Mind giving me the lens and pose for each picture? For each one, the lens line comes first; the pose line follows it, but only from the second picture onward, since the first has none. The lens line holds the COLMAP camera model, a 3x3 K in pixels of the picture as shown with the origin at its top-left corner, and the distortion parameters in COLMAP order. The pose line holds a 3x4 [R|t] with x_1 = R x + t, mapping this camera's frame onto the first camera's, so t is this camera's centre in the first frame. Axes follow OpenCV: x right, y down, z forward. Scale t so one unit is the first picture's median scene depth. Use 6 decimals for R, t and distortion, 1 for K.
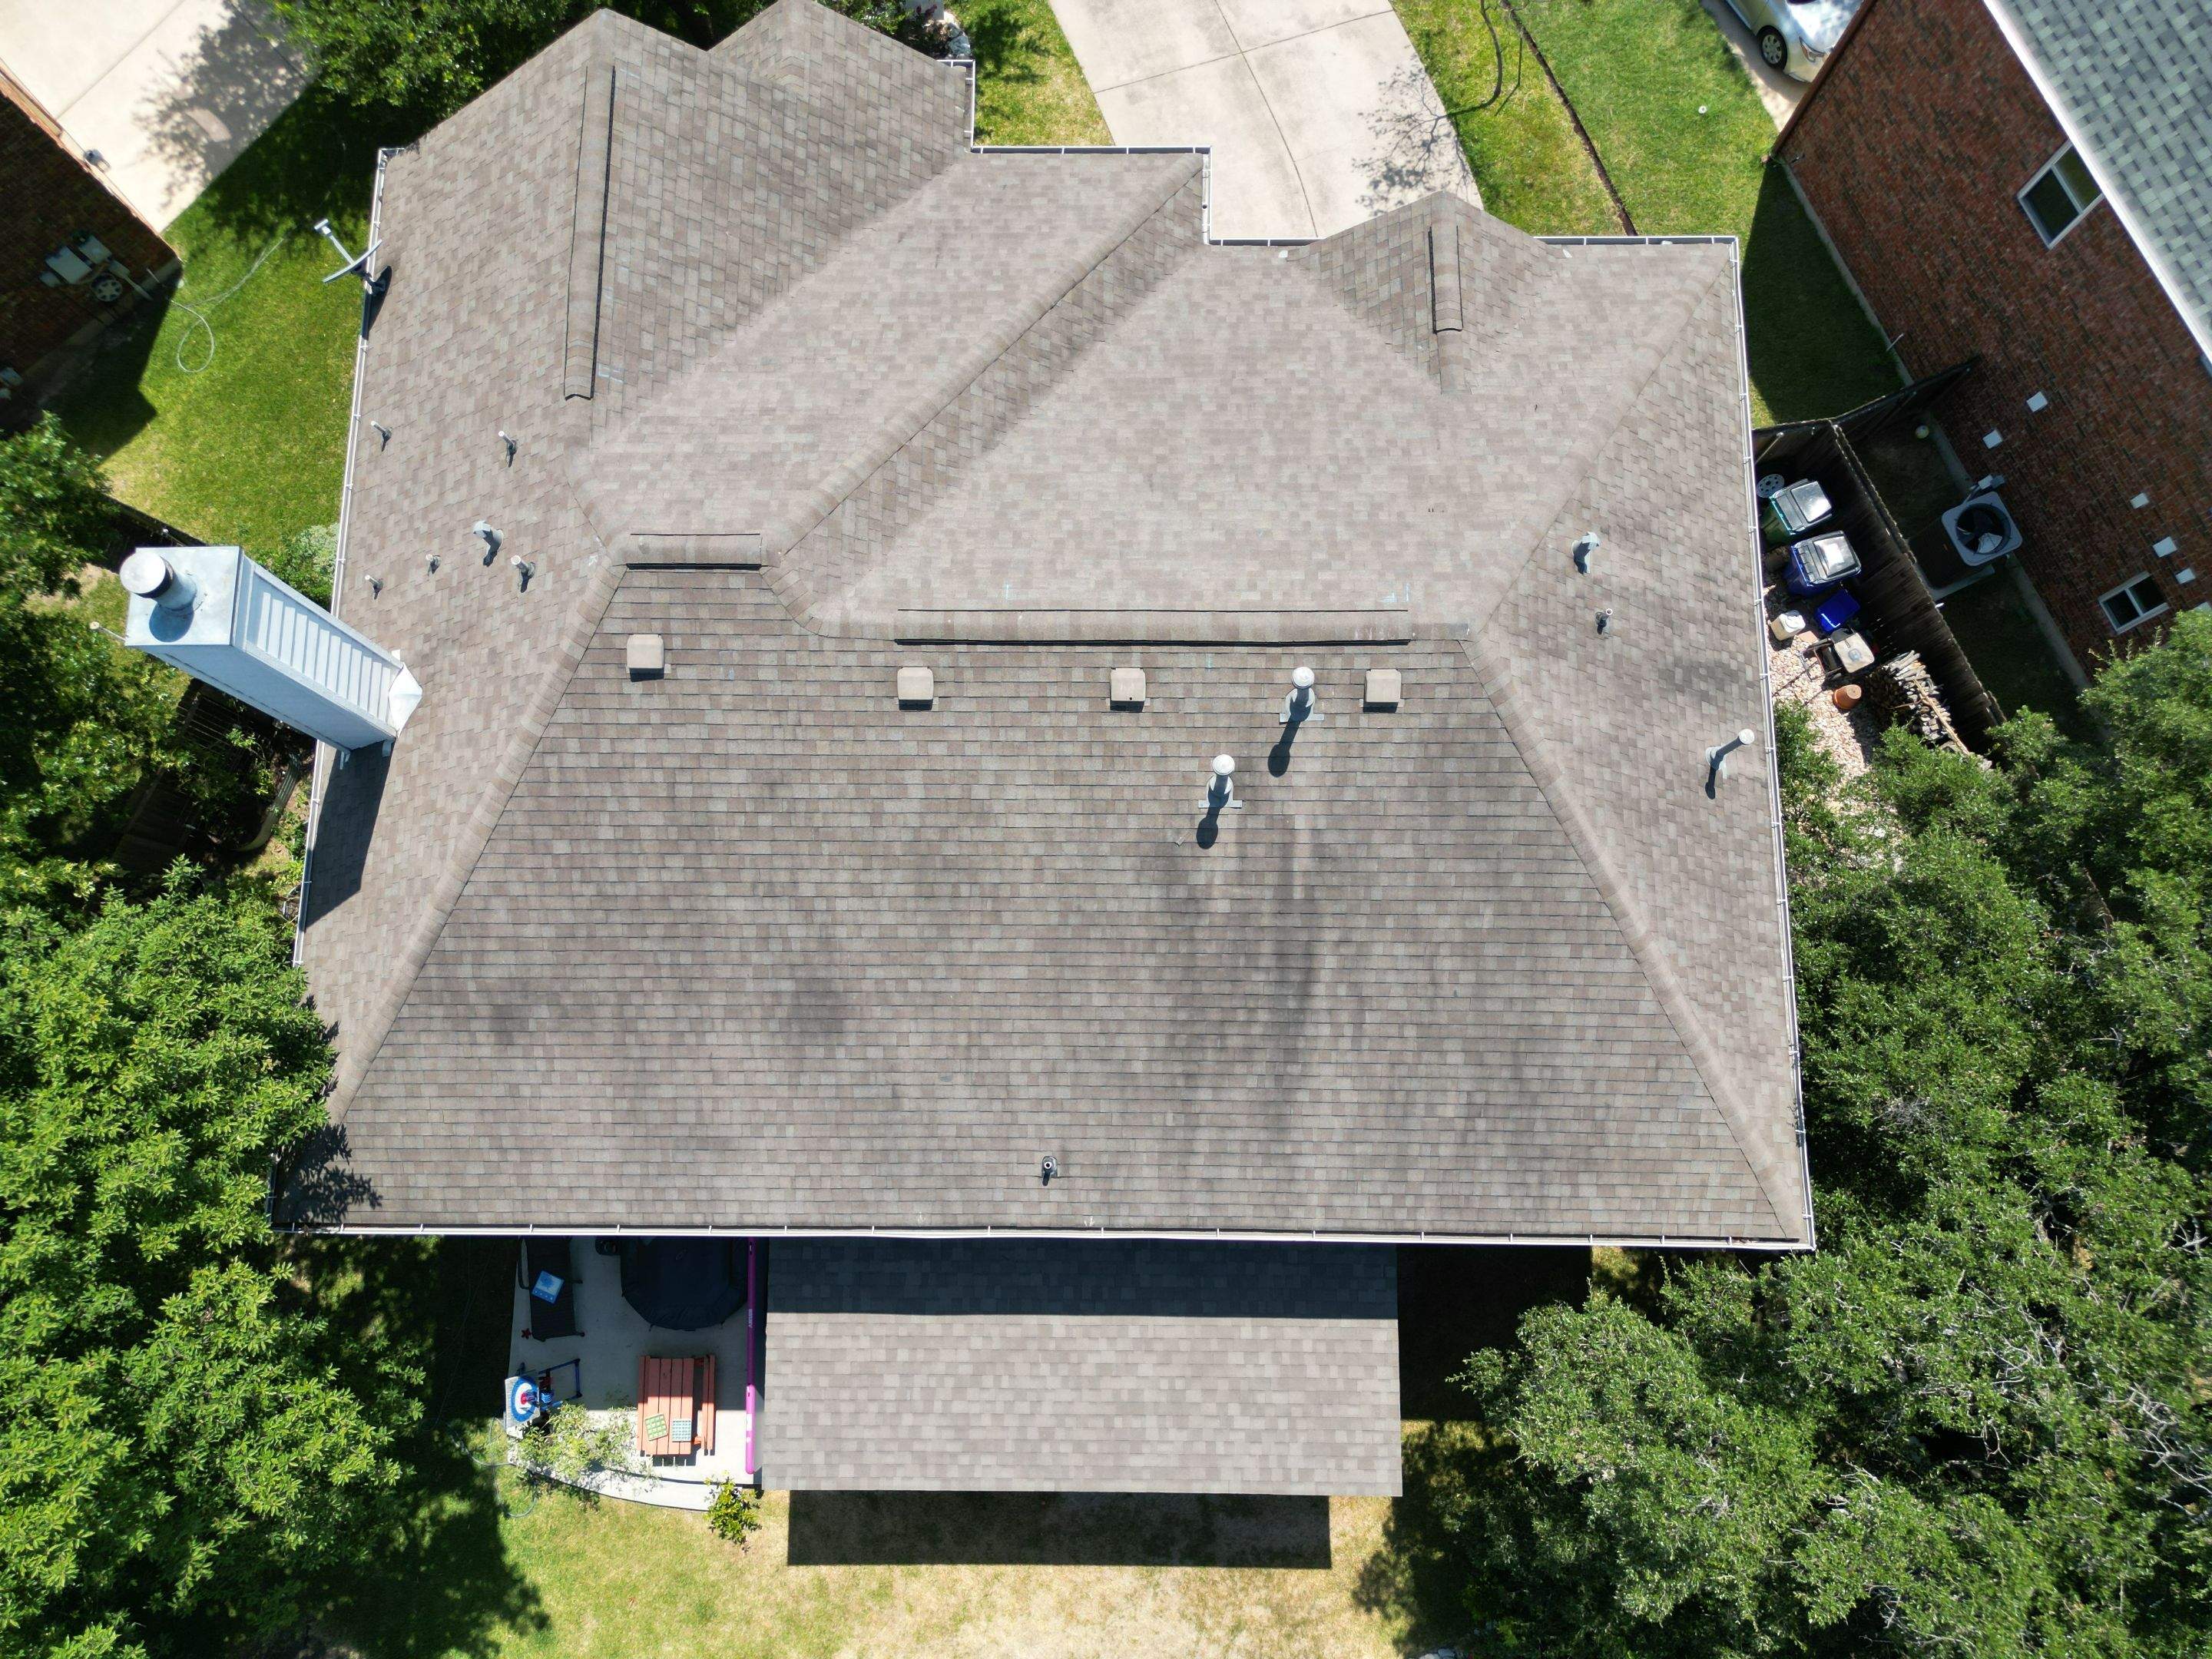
lens RADIAL K [[1564.7, 0, 1106.0], [0, 1564.7, 829.5], [0, 0, 1]] dist [0.004074, 0.001343]
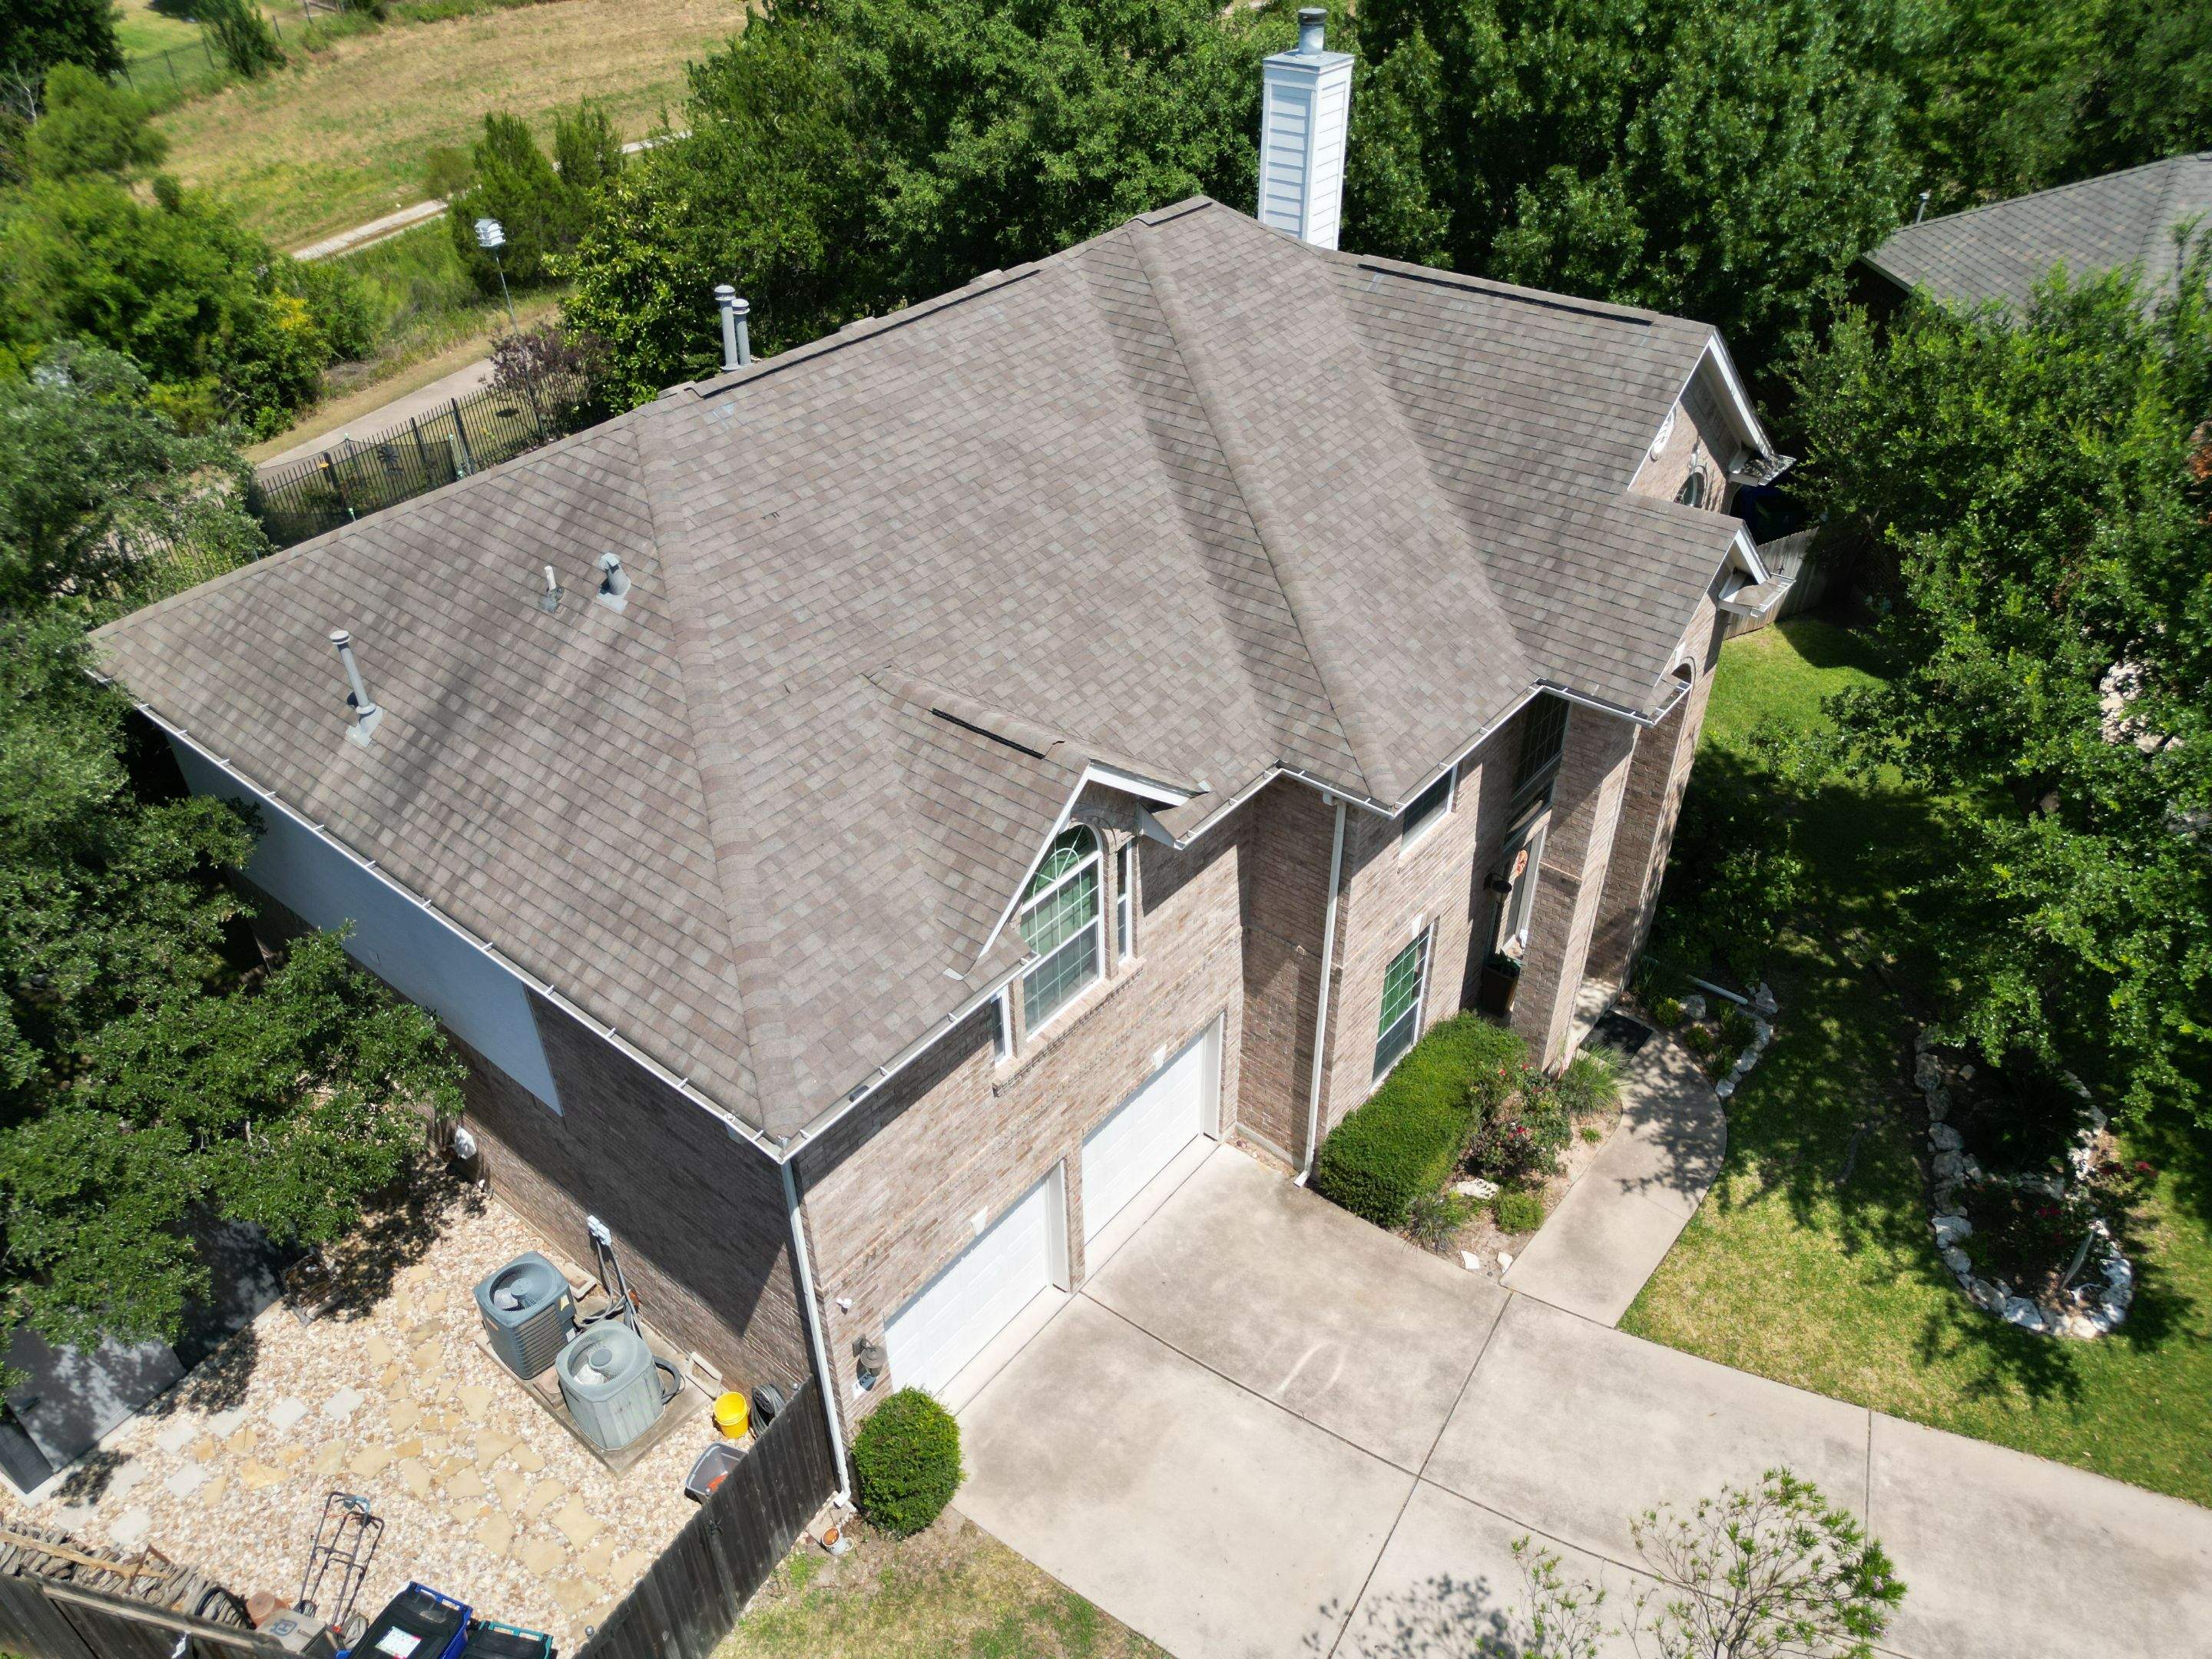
lens RADIAL K [[1564.7, 0, 1106.0], [0, 1564.7, 829.5], [0, 0, 1]] dist [0.004074, 0.001343]
pose [[-0.626444, 0.474928, -0.618070, 0.683091], [-0.759244, -0.192344, 0.621733, -0.880999], [0.176396, 0.858747, 0.481079, 0.692103]]
